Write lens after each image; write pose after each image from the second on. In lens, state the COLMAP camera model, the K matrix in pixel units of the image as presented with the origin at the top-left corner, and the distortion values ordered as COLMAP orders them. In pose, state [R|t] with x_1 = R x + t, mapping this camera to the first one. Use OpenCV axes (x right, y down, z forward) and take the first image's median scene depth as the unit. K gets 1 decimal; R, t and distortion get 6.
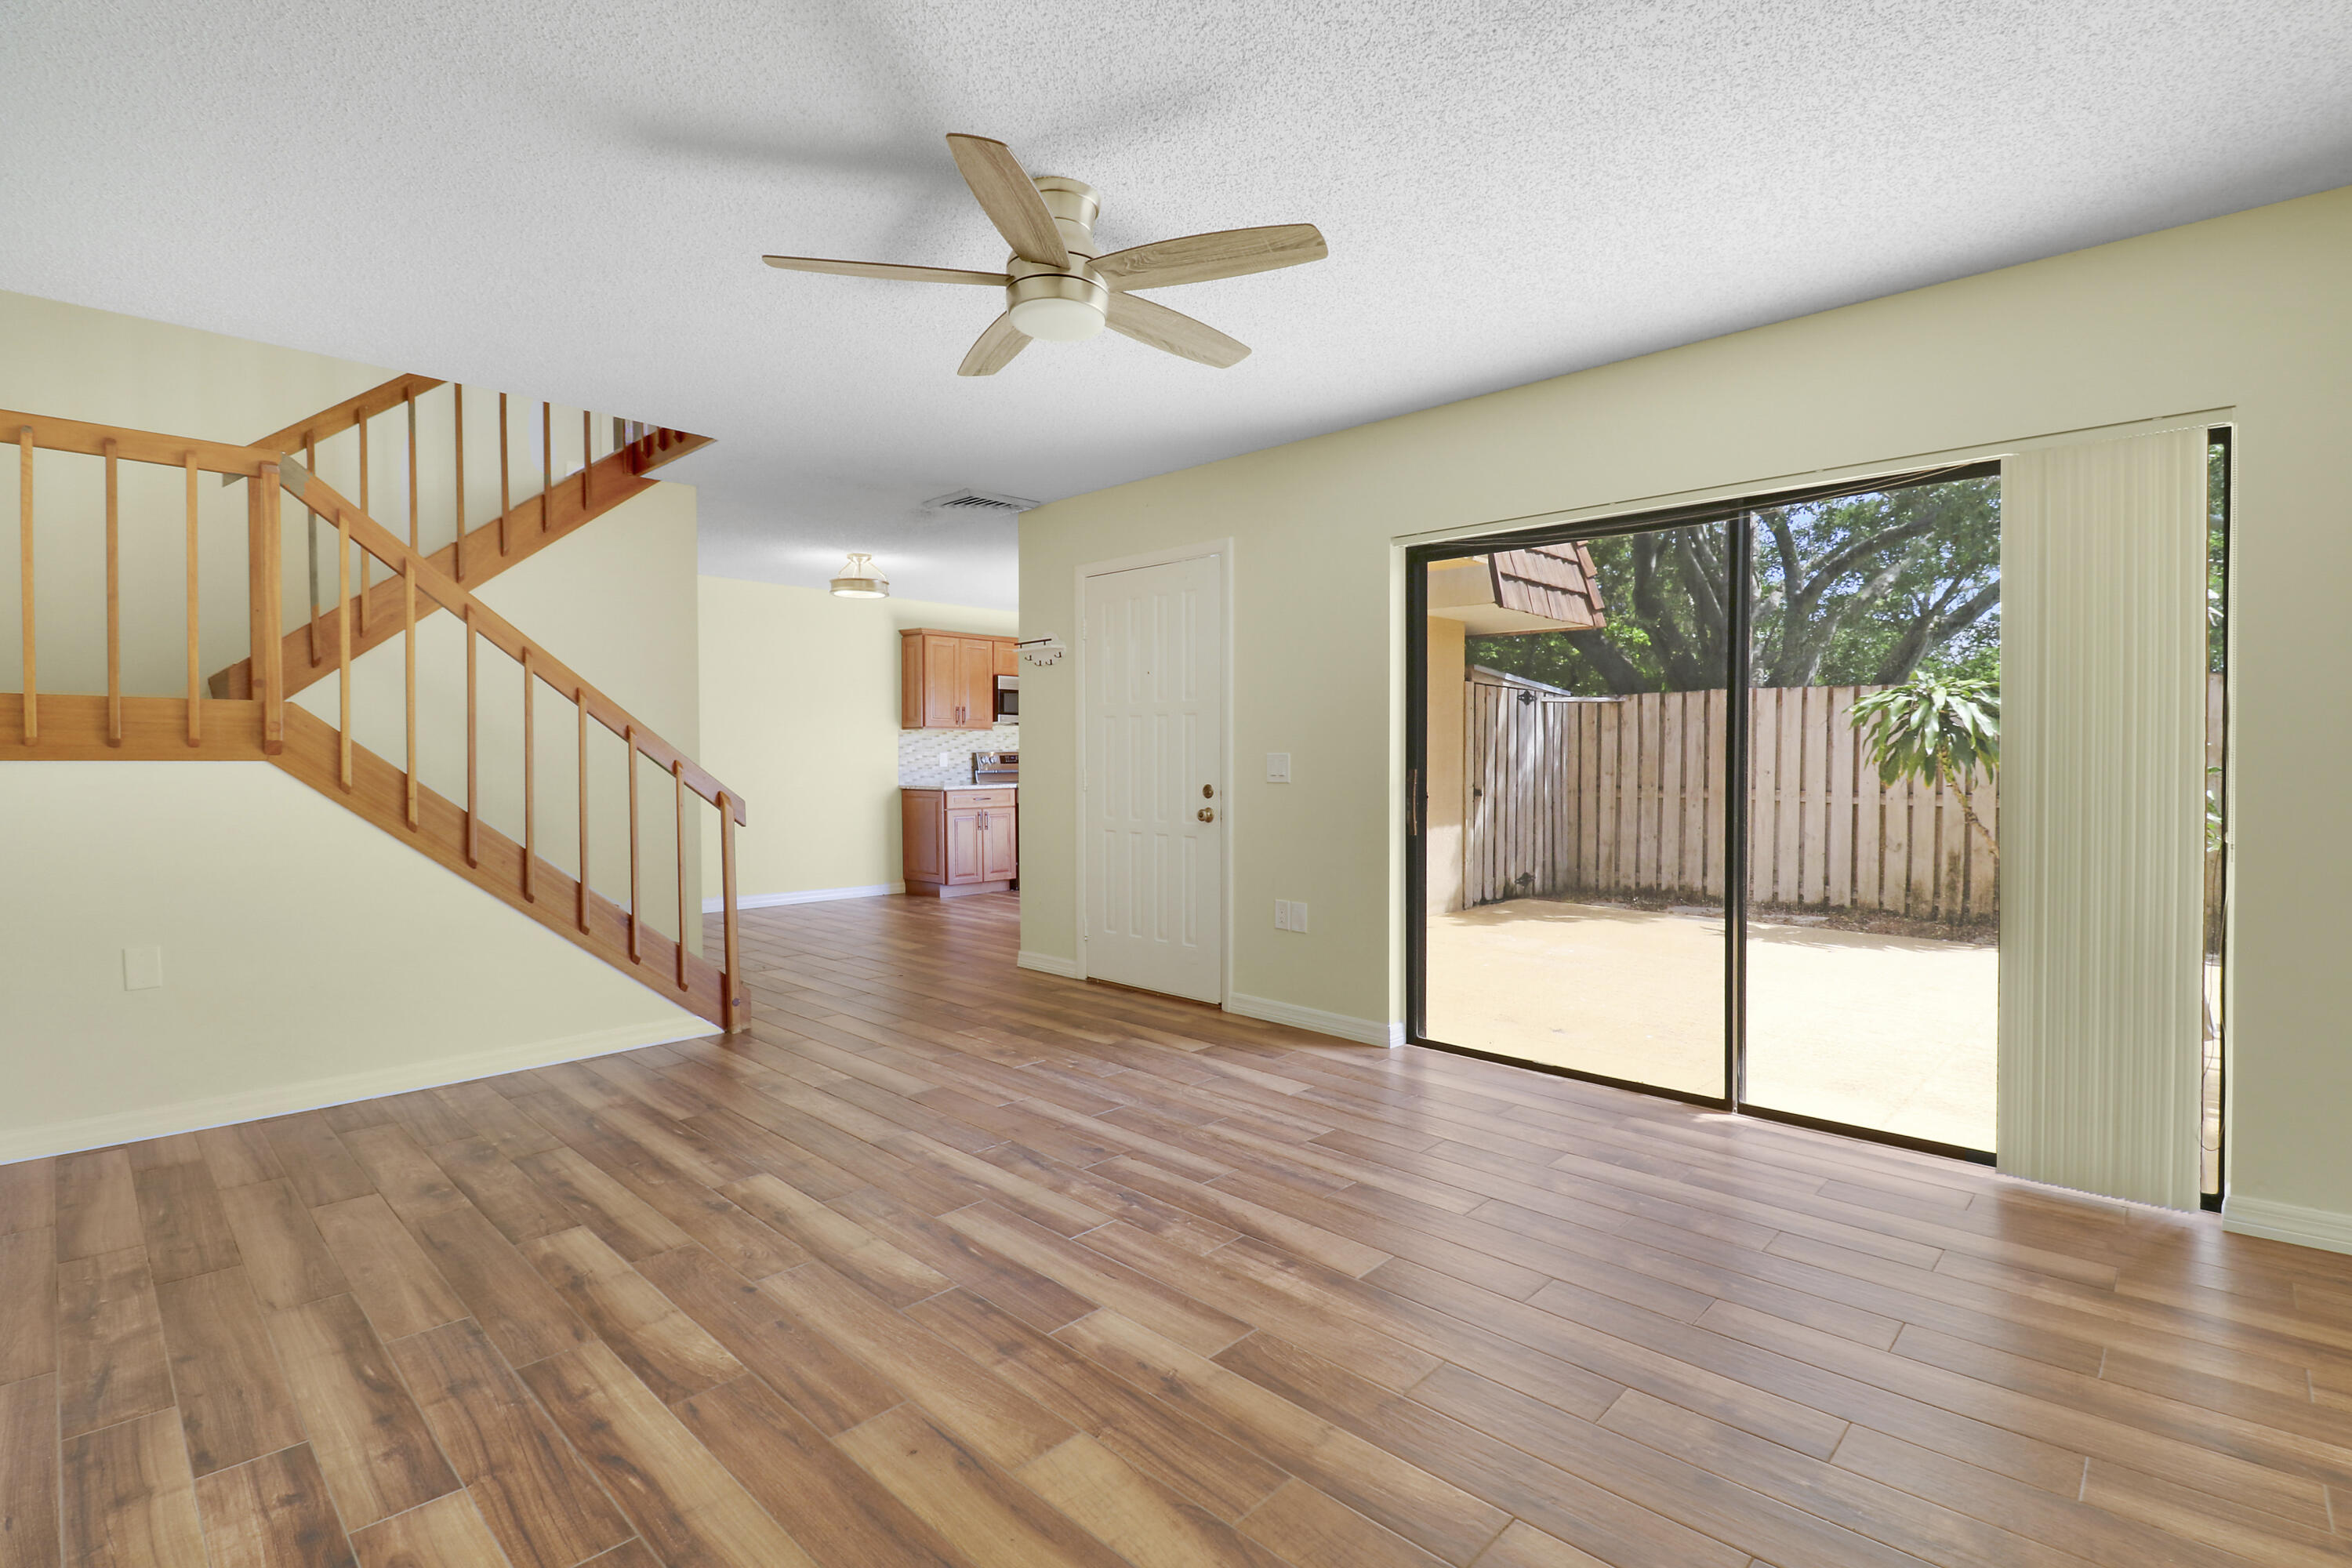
lens RADIAL K [[1088.1, 0, 1184.9], [0, 1088.1, 781.8], [0, 0, 1]] dist [-0.003120, -0.000218]
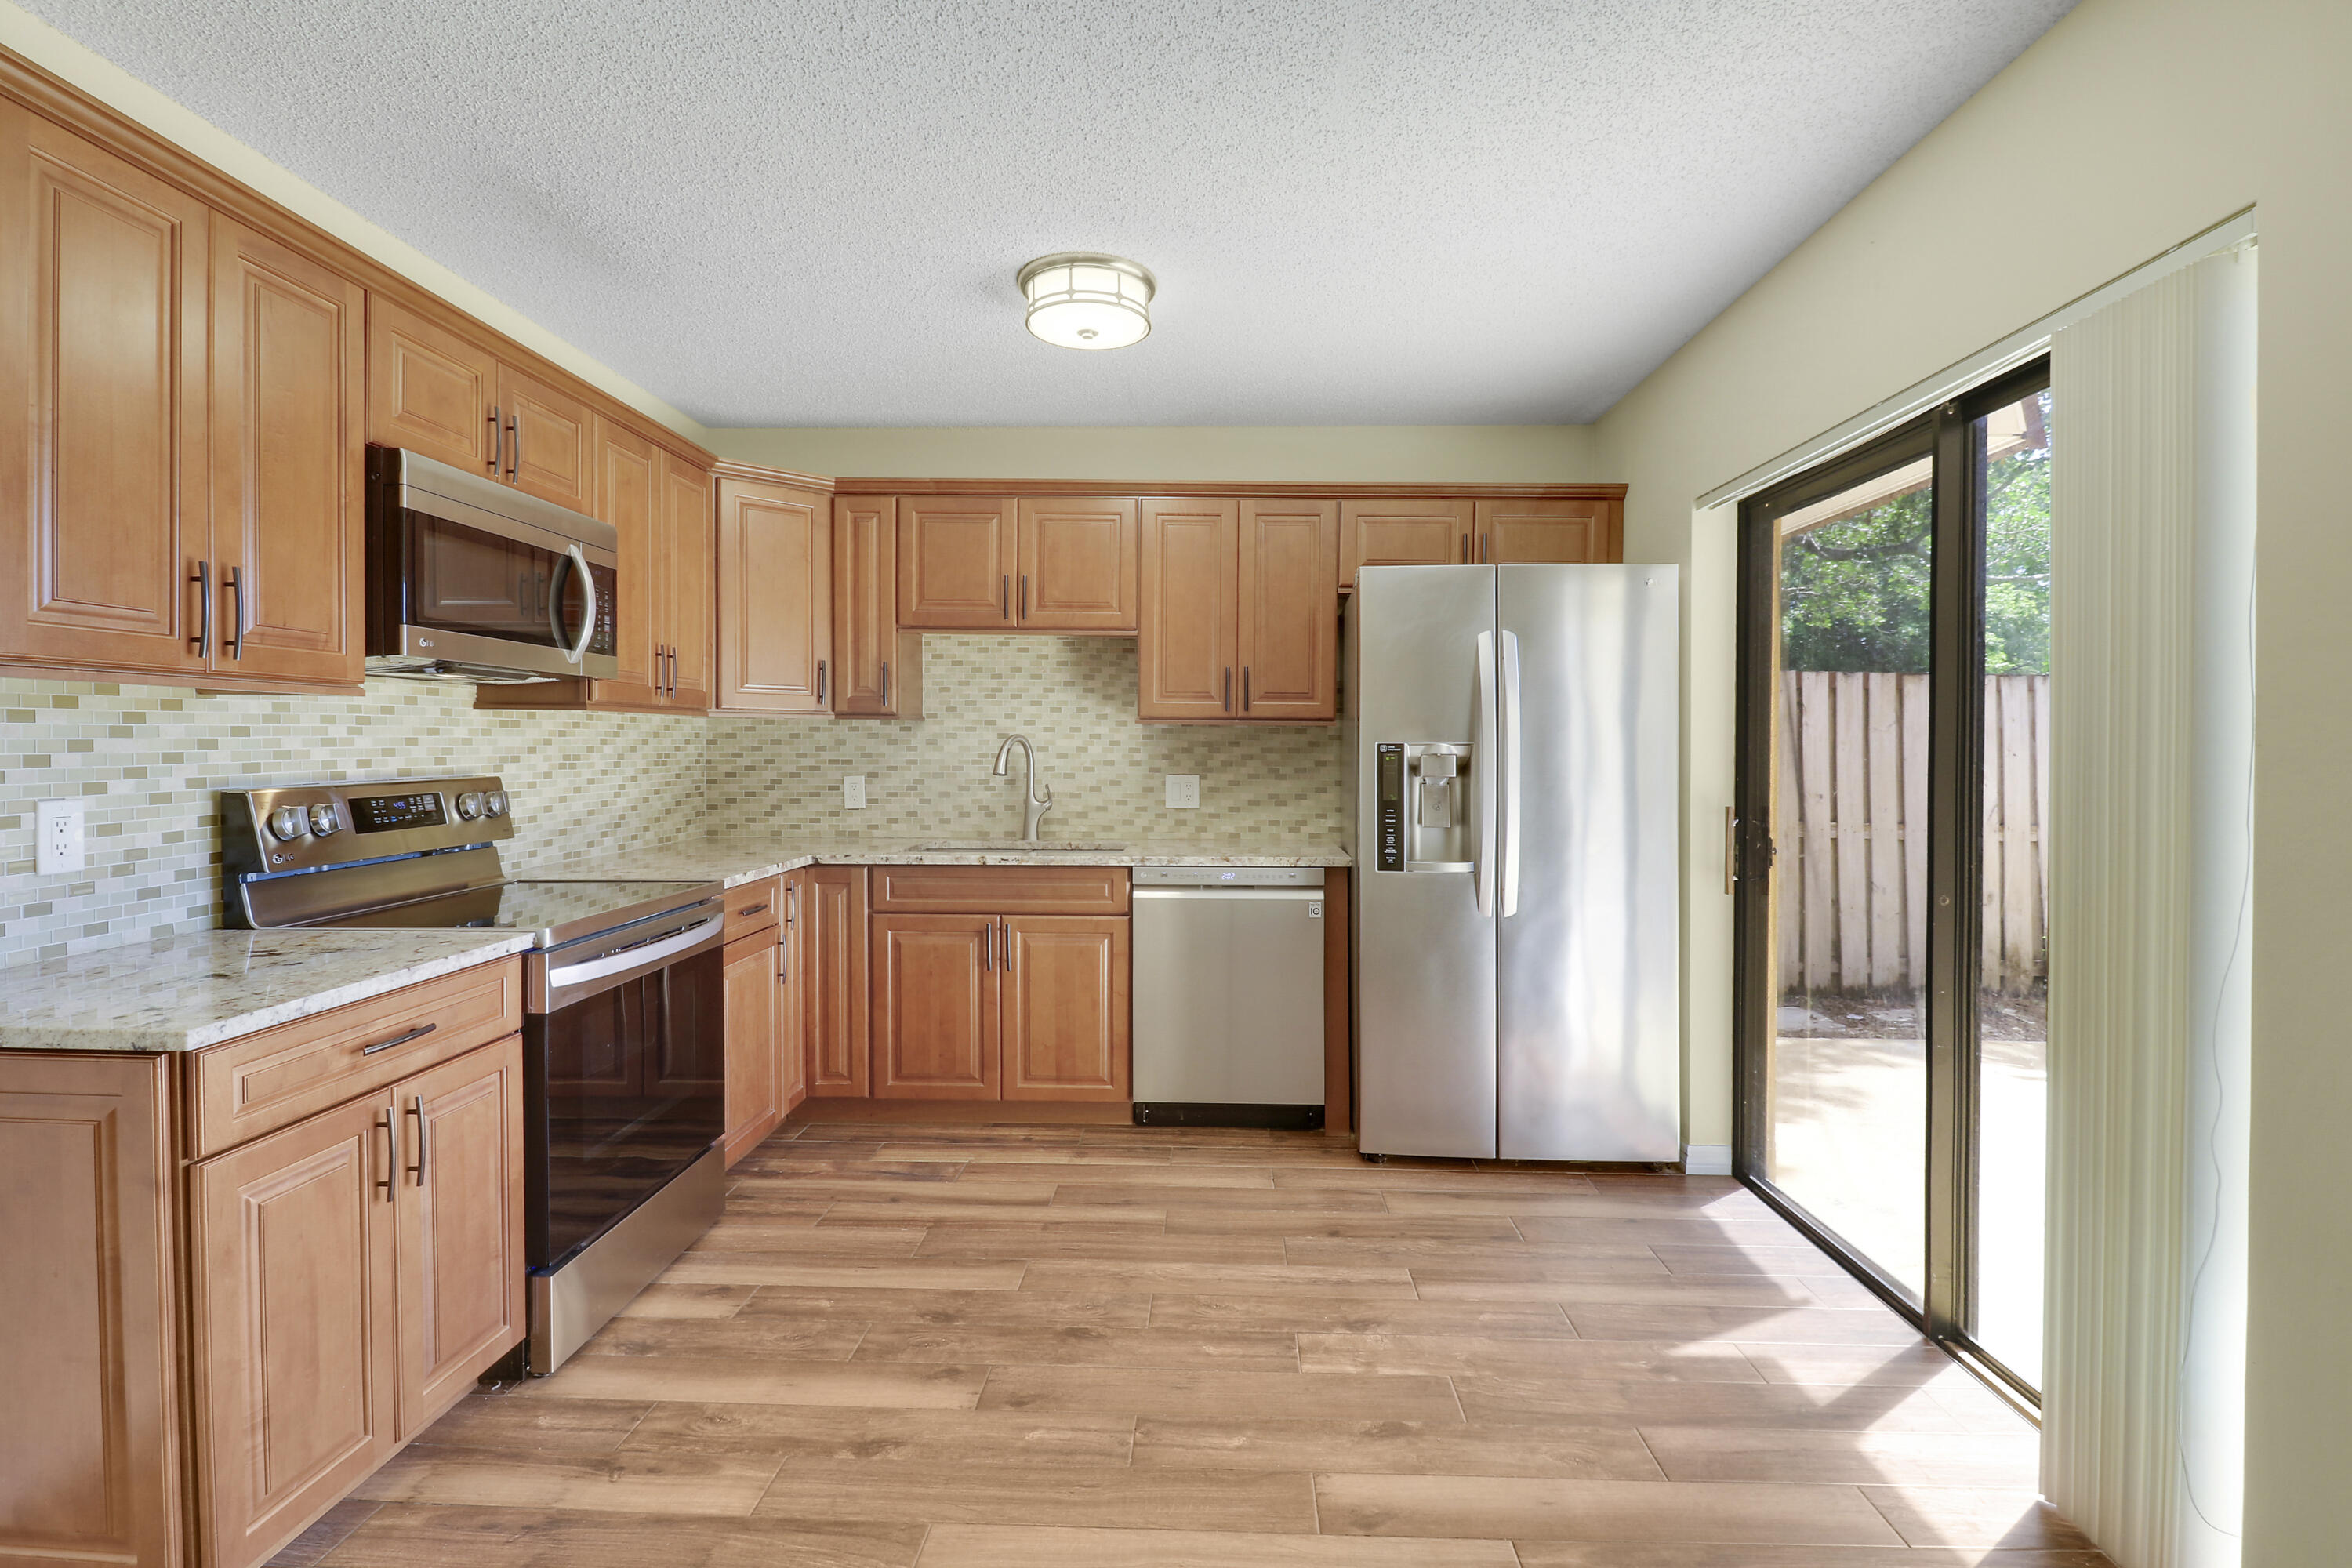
lens RADIAL K [[1088.1, 0, 1192.3], [0, 1088.1, 768.1], [0, 0, 1]] dist [-0.003120, -0.000218]
pose [[0.734428, -0.009226, 0.678624, -0.212109], [0.008143, 0.999955, 0.004782, -0.033007], [-0.678638, 0.002014, 0.734470, 0.750291]]
